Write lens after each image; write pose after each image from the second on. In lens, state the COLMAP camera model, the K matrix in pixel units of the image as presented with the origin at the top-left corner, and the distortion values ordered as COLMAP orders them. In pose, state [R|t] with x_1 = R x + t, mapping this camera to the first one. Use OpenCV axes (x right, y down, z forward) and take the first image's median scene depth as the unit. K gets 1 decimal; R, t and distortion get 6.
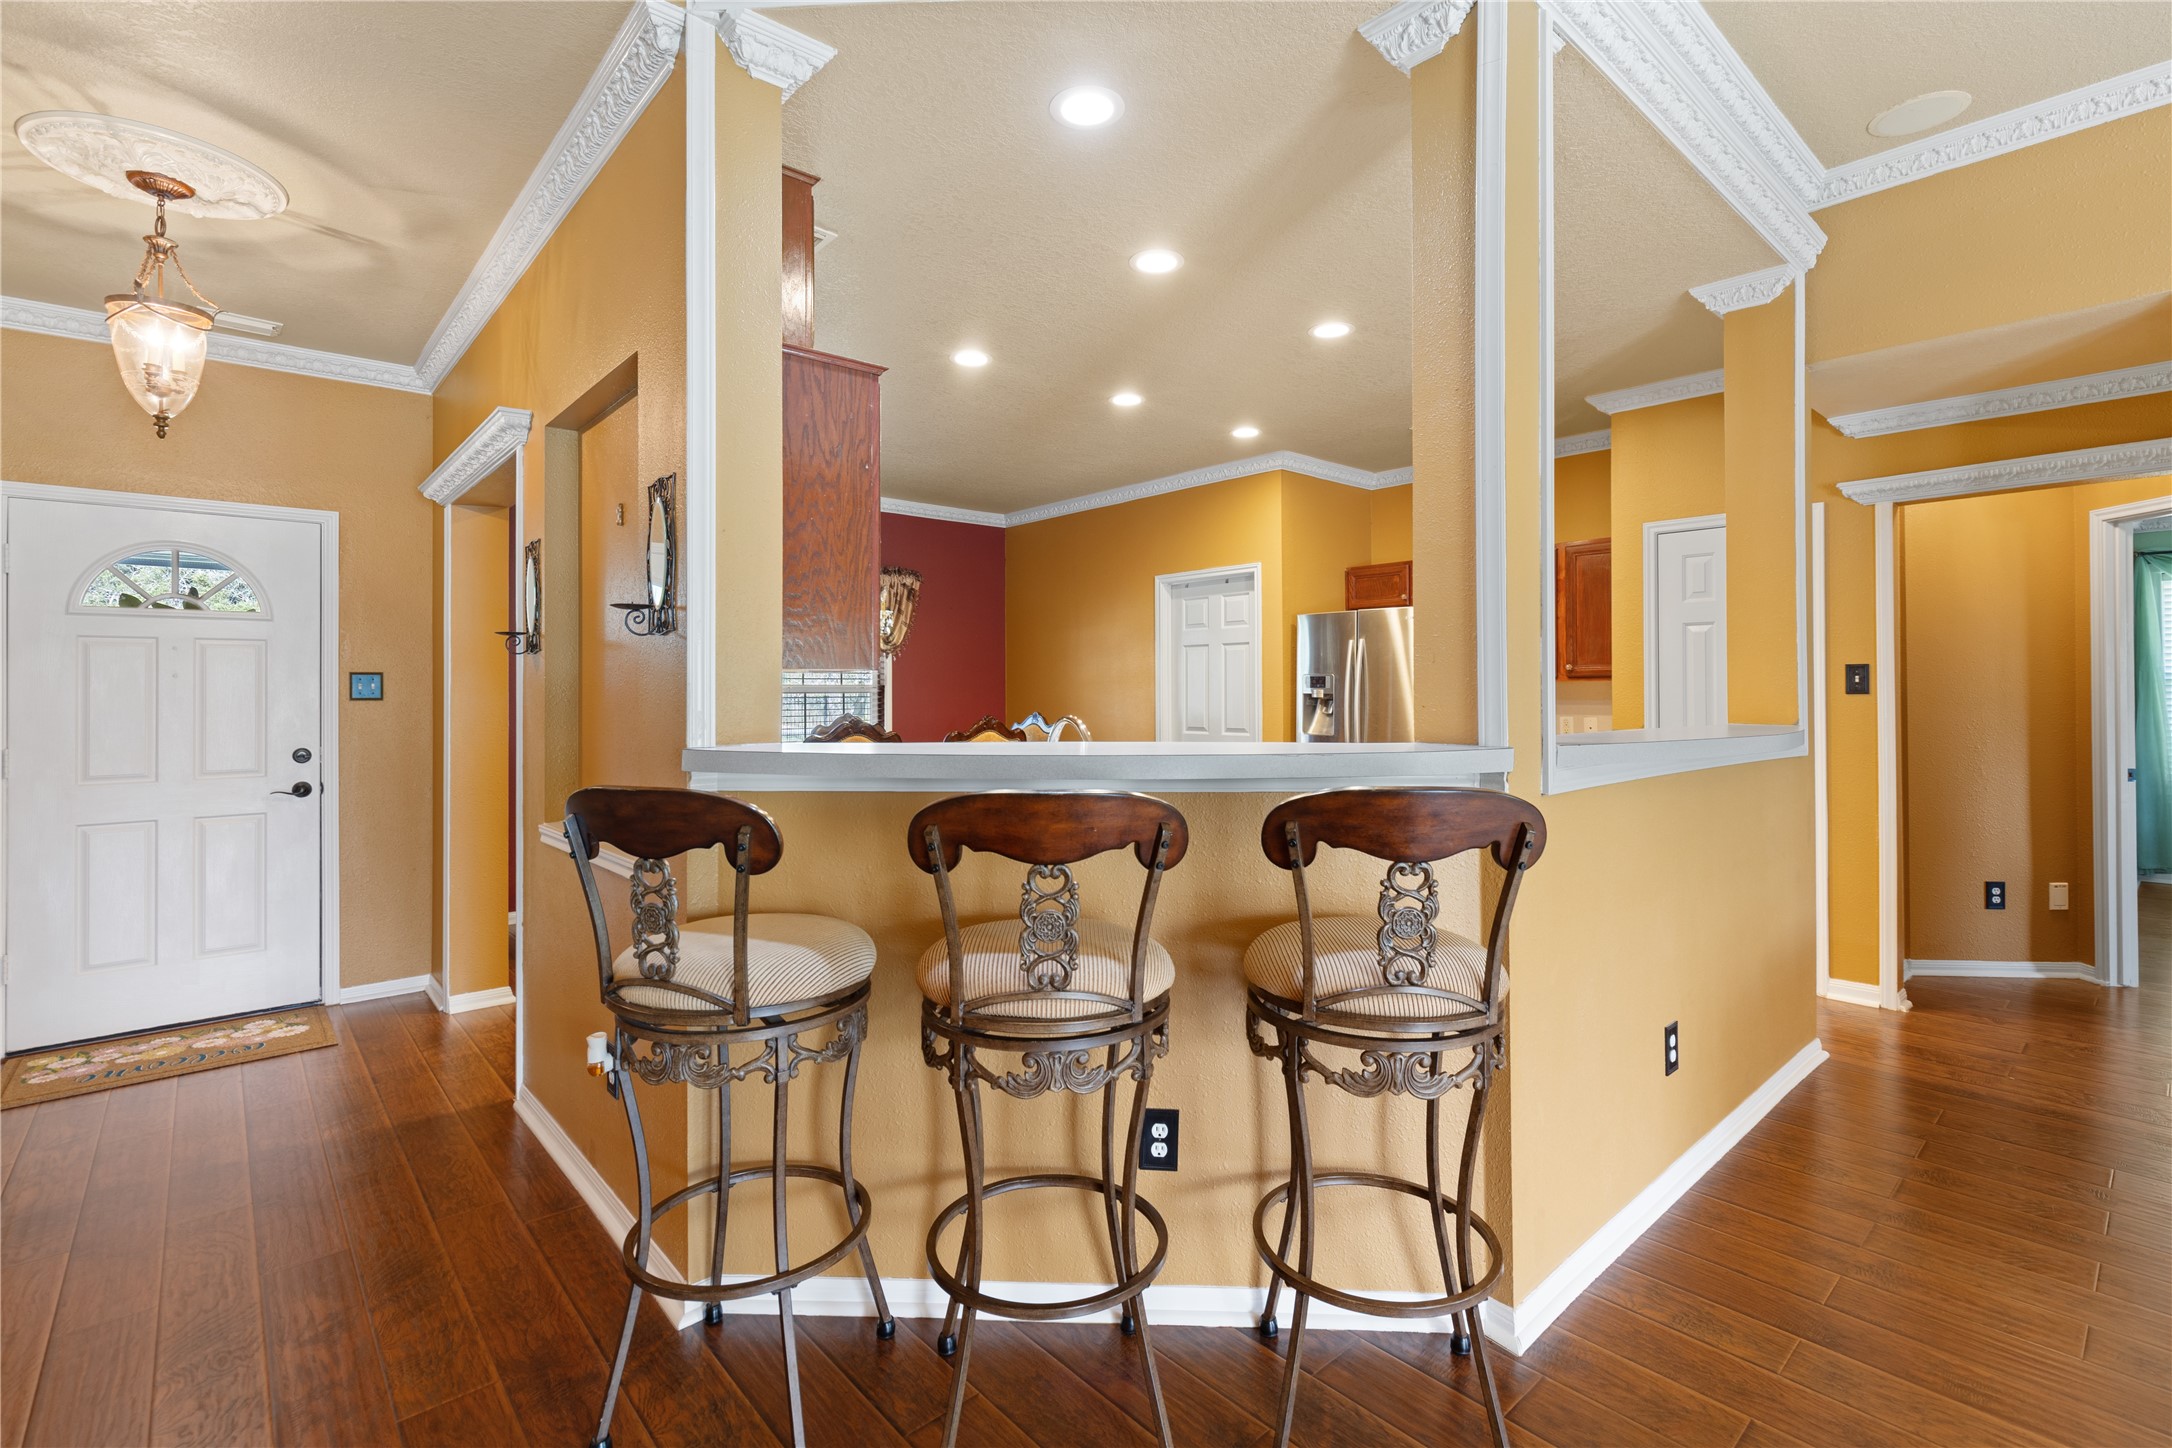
lens RADIAL K [[986.7, 0, 1126.9], [0, 986.7, 694.6], [0, 0, 1]] dist [0.001390, 0.000835]
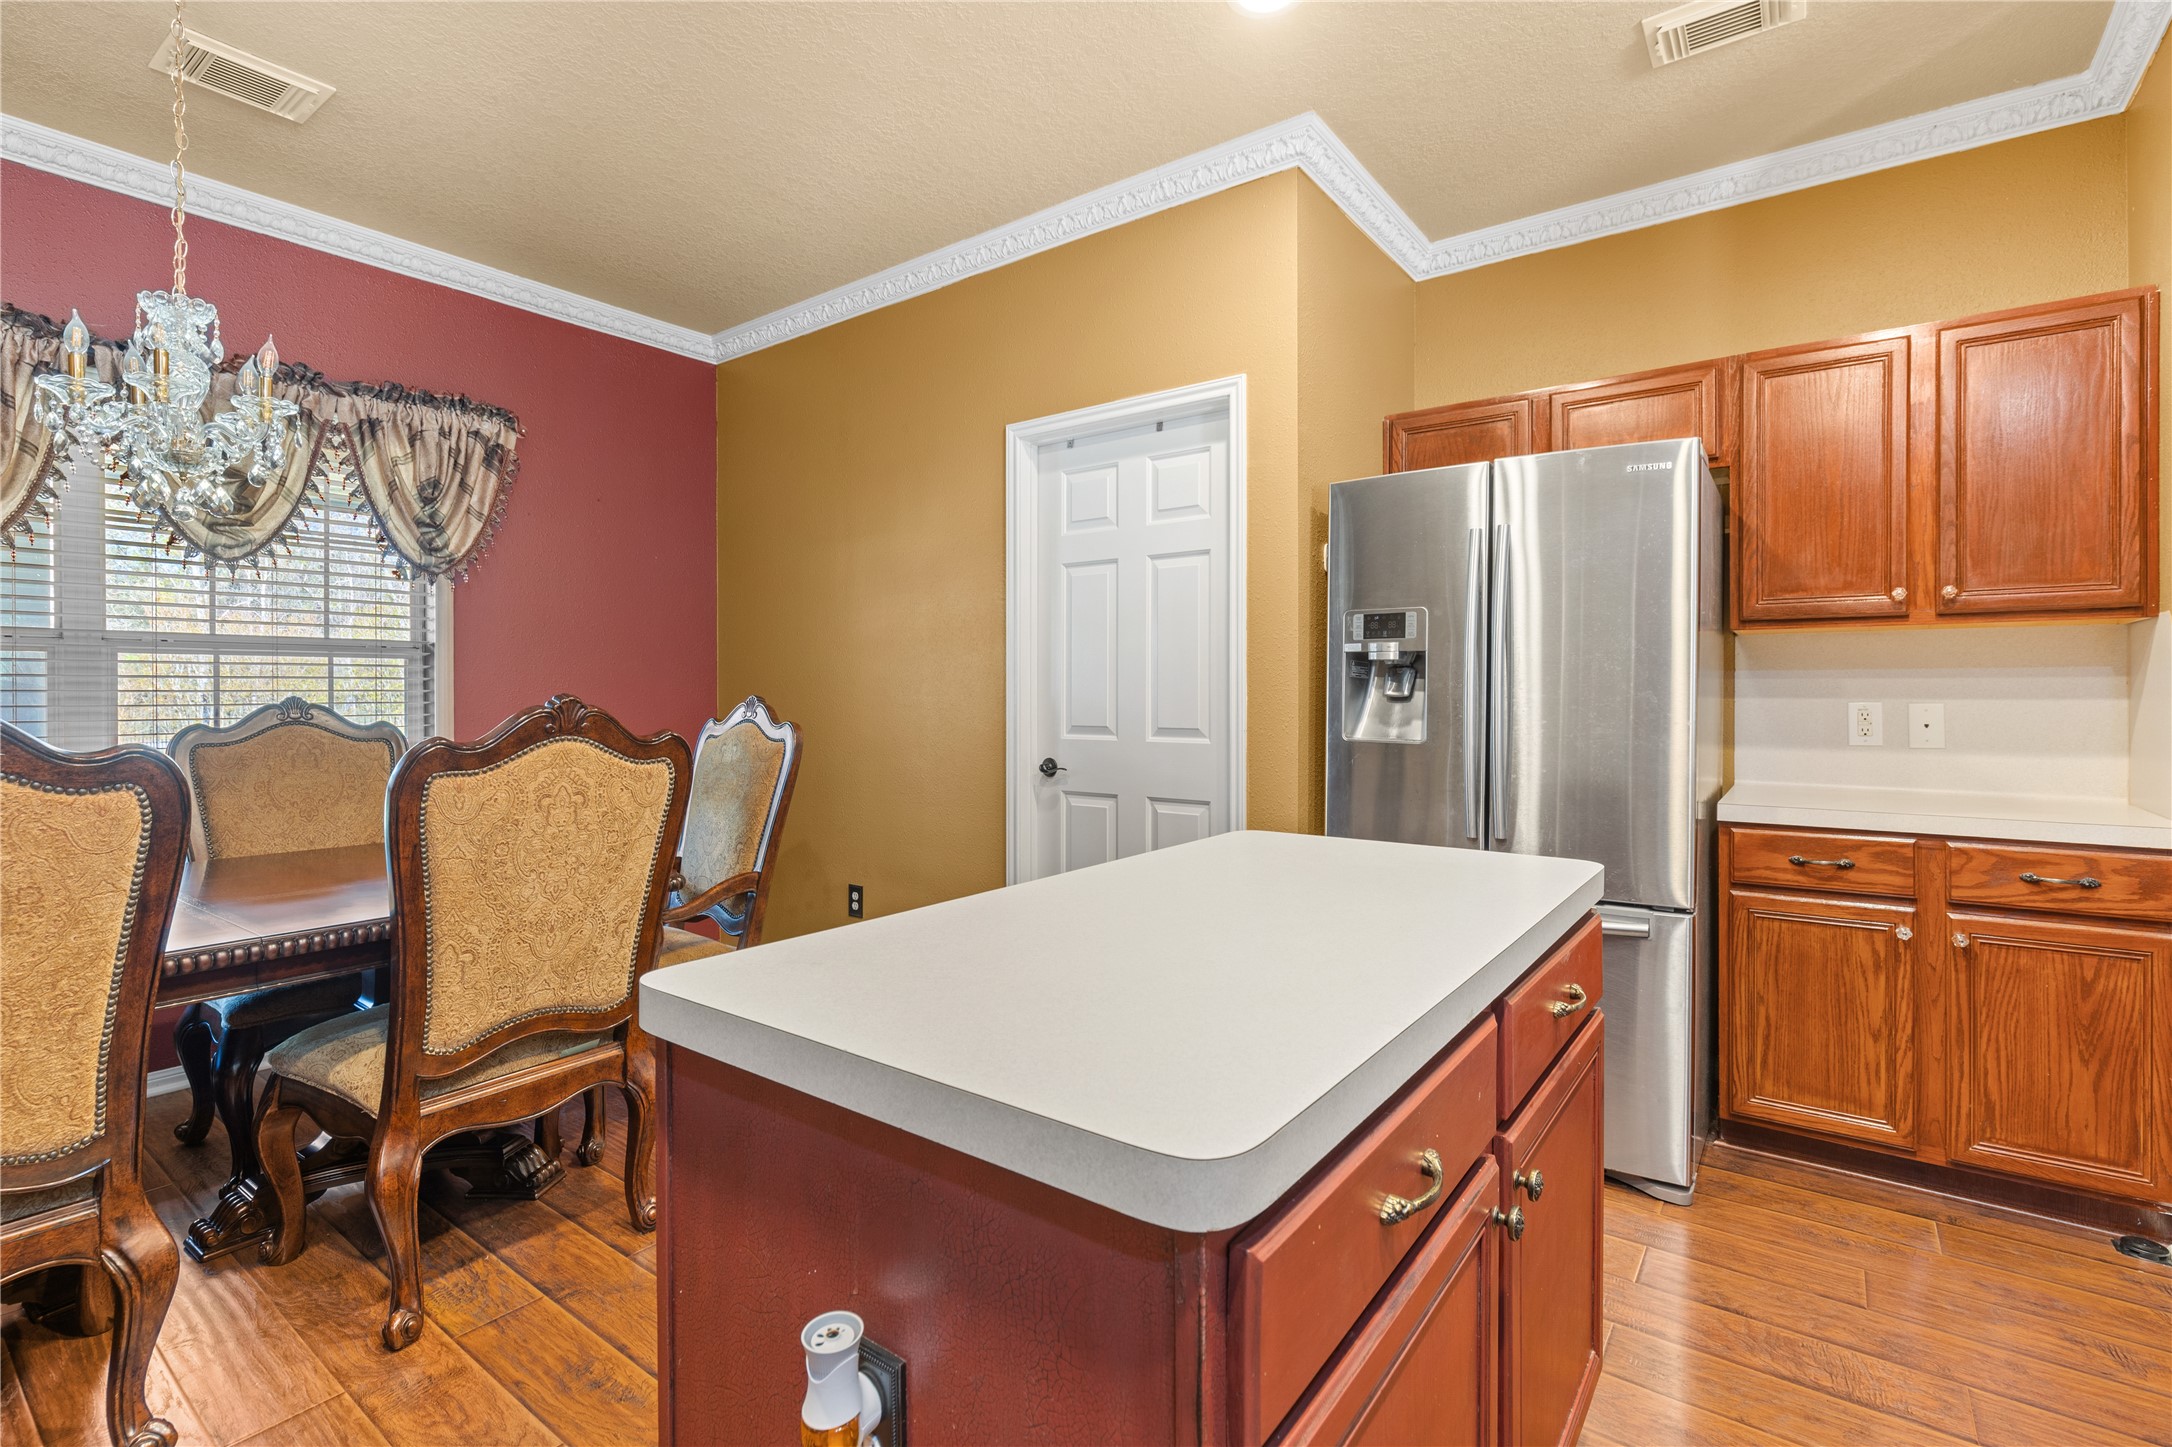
lens RADIAL K [[986.7, 0, 1102.2], [0, 986.7, 701.5], [0, 0, 1]] dist [0.001390, 0.000835]
pose [[0.982092, -0.000761, 0.188402, -0.018333], [-0.001007, 0.999956, 0.009288, 0.016095], [-0.188401, -0.009311, 0.982048, 0.518484]]
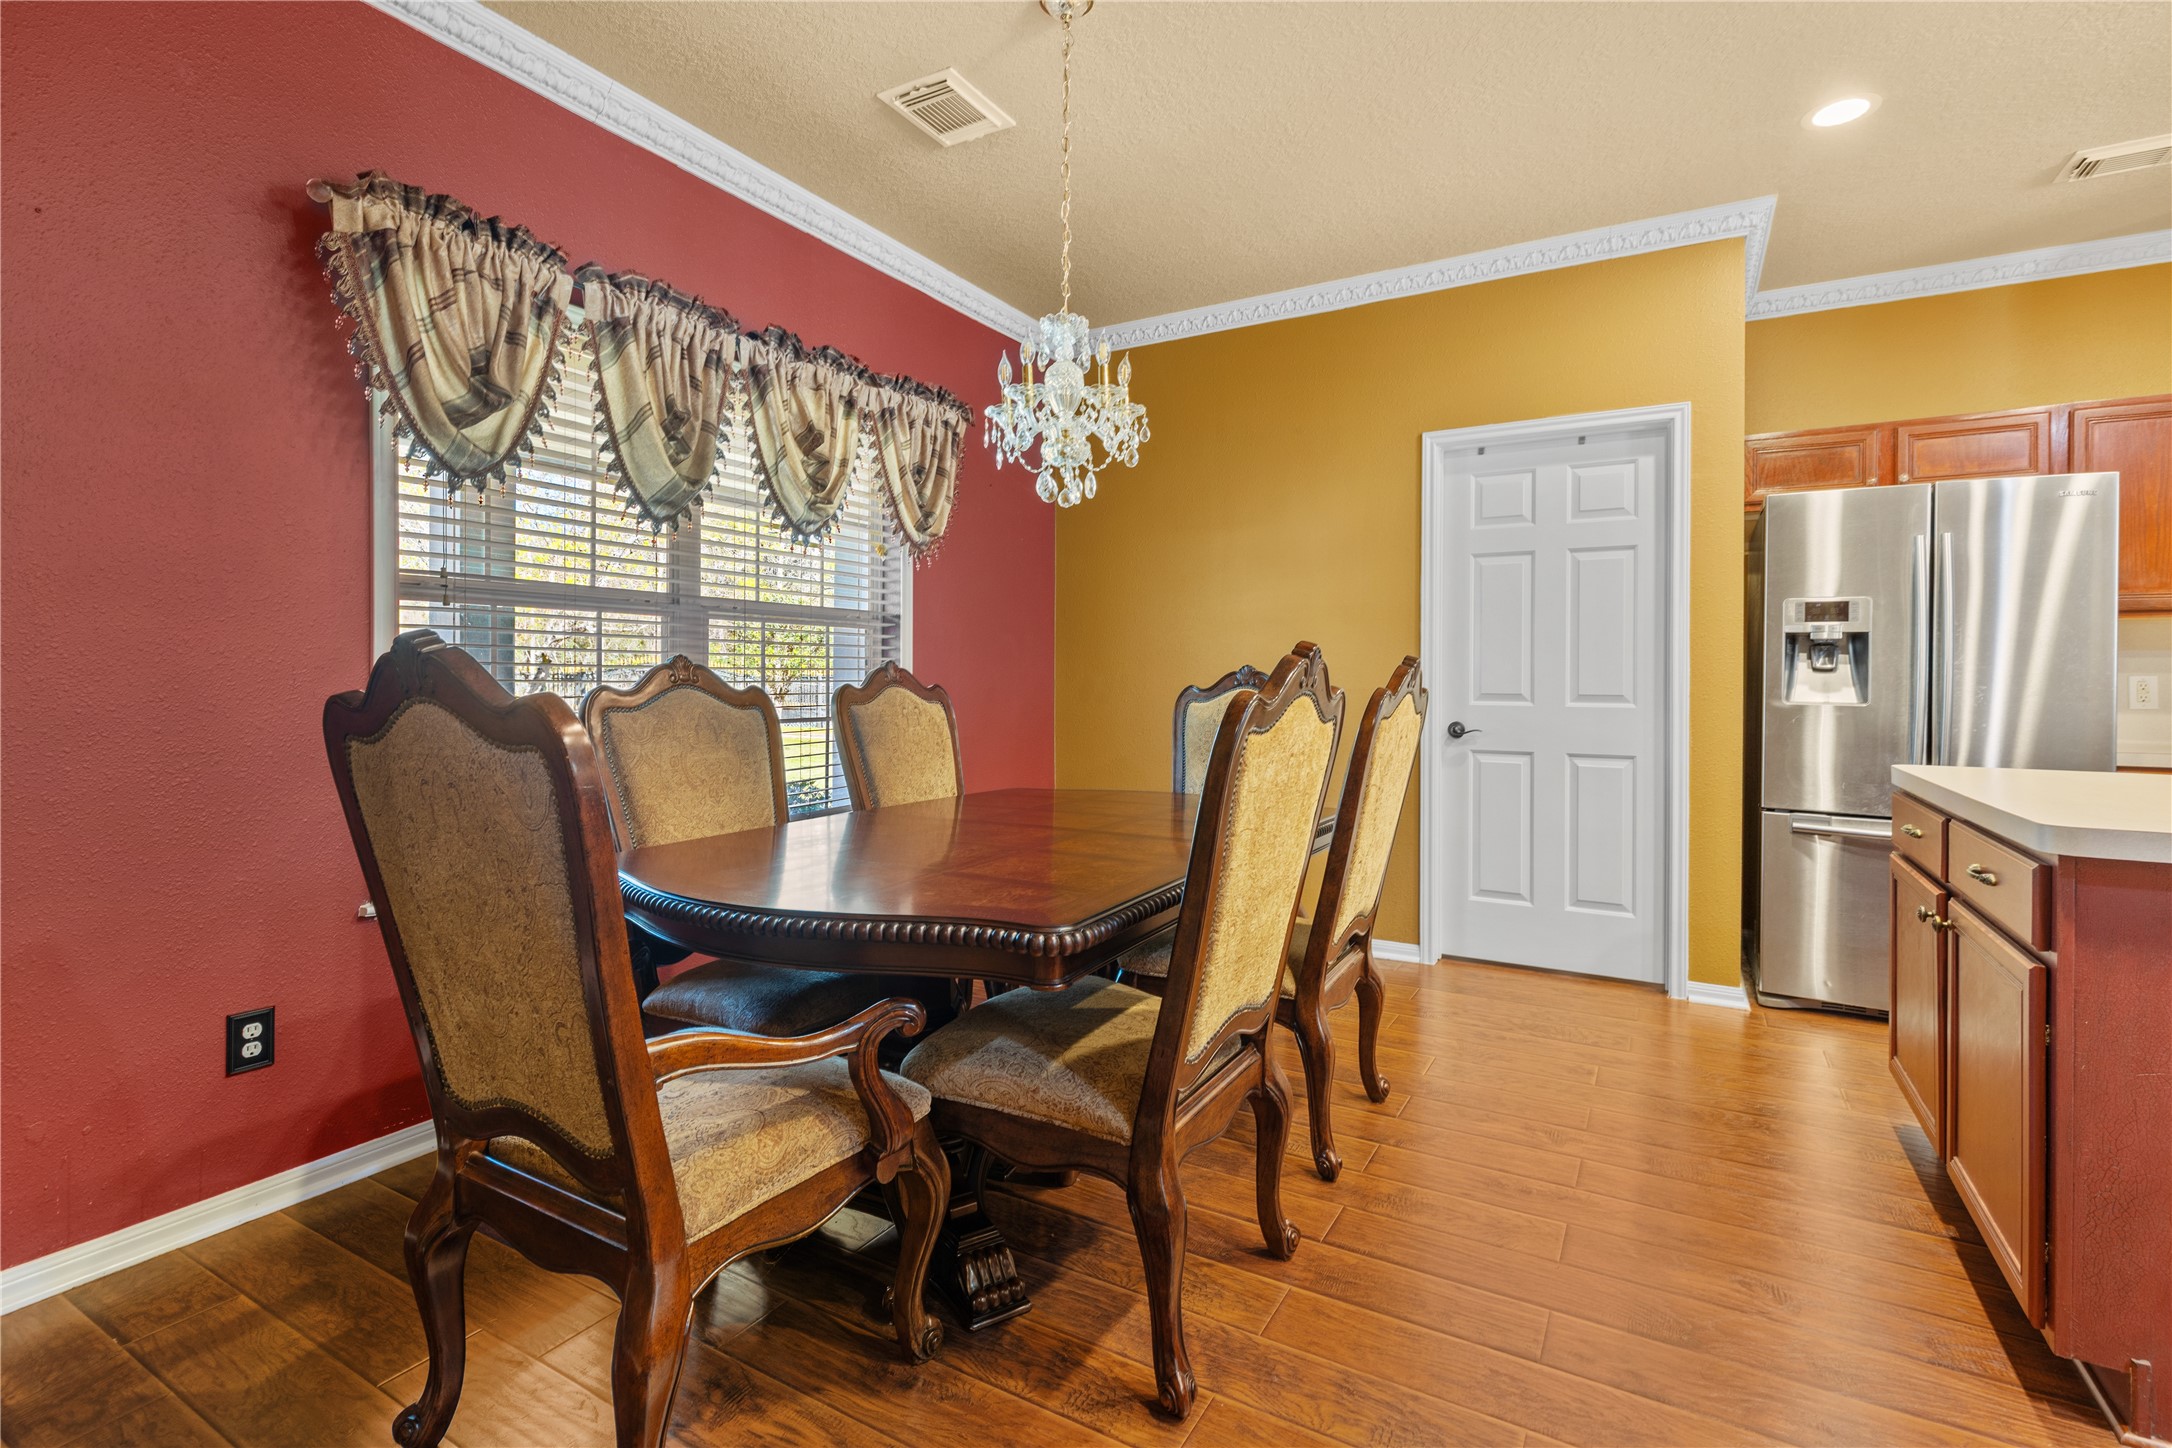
lens RADIAL K [[986.7, 0, 1102.8], [0, 986.7, 683.2], [0, 0, 1]] dist [0.001390, 0.000835]
pose [[0.954633, 0.007934, 0.297681, -0.334407], [-0.009317, 0.999951, 0.003225, 0.027452], [-0.297641, -0.005853, 0.954660, 0.524340]]
